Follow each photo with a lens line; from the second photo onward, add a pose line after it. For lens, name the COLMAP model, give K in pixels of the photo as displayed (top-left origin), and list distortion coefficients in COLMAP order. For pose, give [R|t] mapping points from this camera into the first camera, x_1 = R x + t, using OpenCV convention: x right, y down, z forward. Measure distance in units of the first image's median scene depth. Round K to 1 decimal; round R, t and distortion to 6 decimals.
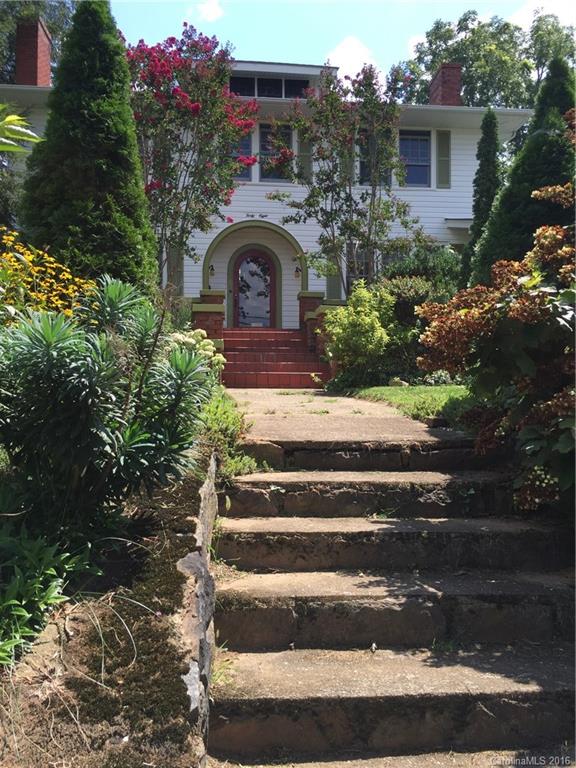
lens RADIAL K [[700.3, 0, 288.0], [0, 700.3, 384.0], [0, 0, 1]] dist [0.076267, -0.002889]
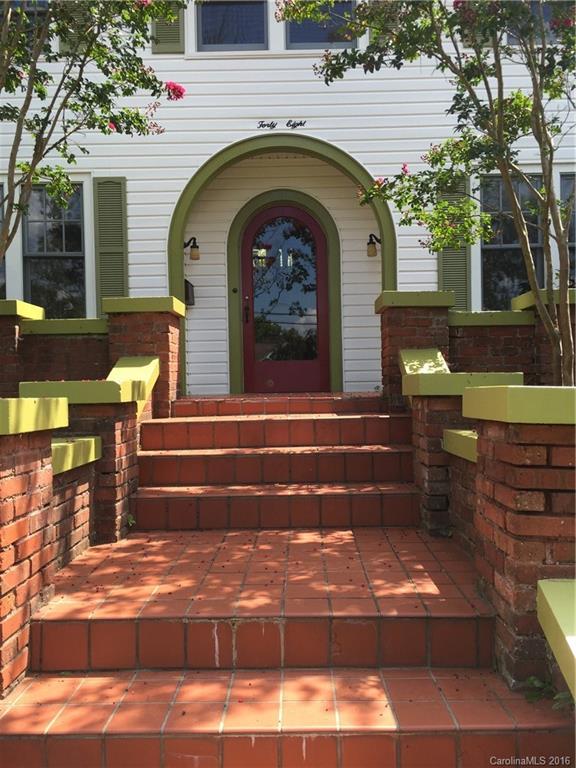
lens RADIAL K [[700.3, 0, 288.0], [0, 700.3, 384.0], [0, 0, 1]] dist [0.076267, -0.002889]
pose [[0.994242, -0.021119, -0.105054, 0.004751], [0.022993, 0.999597, 0.016656, -0.077493], [0.104660, -0.018975, 0.994327, 0.537856]]
